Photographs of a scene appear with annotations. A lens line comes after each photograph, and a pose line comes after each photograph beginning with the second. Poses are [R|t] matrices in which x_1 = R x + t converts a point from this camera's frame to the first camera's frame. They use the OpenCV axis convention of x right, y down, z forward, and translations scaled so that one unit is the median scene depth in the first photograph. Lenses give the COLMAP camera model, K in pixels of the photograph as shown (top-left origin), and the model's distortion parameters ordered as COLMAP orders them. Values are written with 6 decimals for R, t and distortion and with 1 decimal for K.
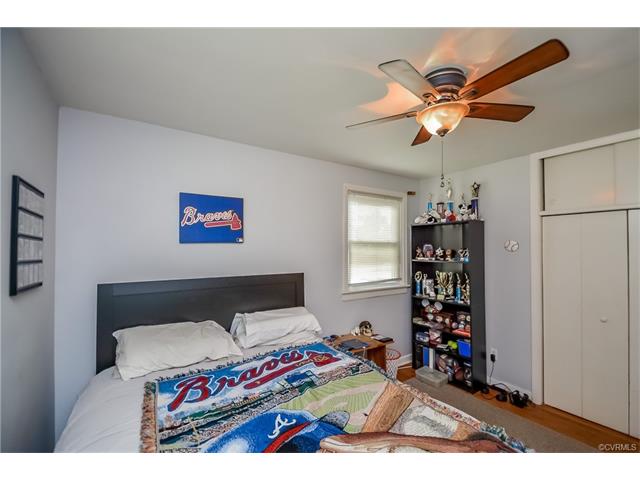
lens RADIAL K [[279.1, 0, 332.7], [0, 279.1, 242.3], [0, 0, 1]] dist [0.003630, -0.009091]
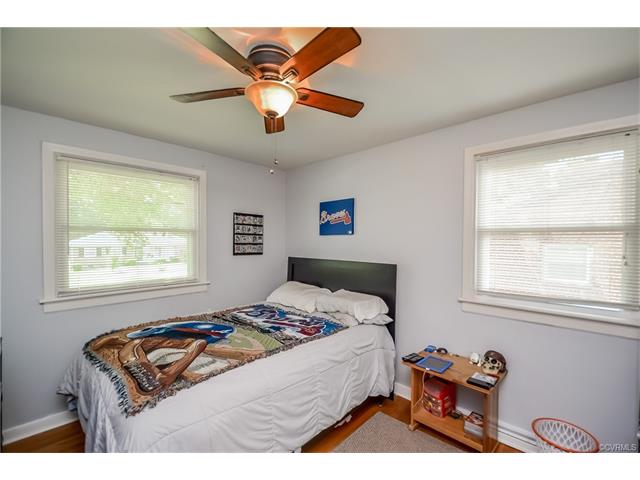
lens RADIAL K [[279.1, 0, 323.0], [0, 279.1, 240.7], [0, 0, 1]] dist [0.003630, -0.009091]
pose [[0.203767, 0.007270, -0.978992, 1.223853], [0.020191, 0.999729, 0.011626, 0.018564], [0.978811, -0.022136, 0.203565, 0.875964]]
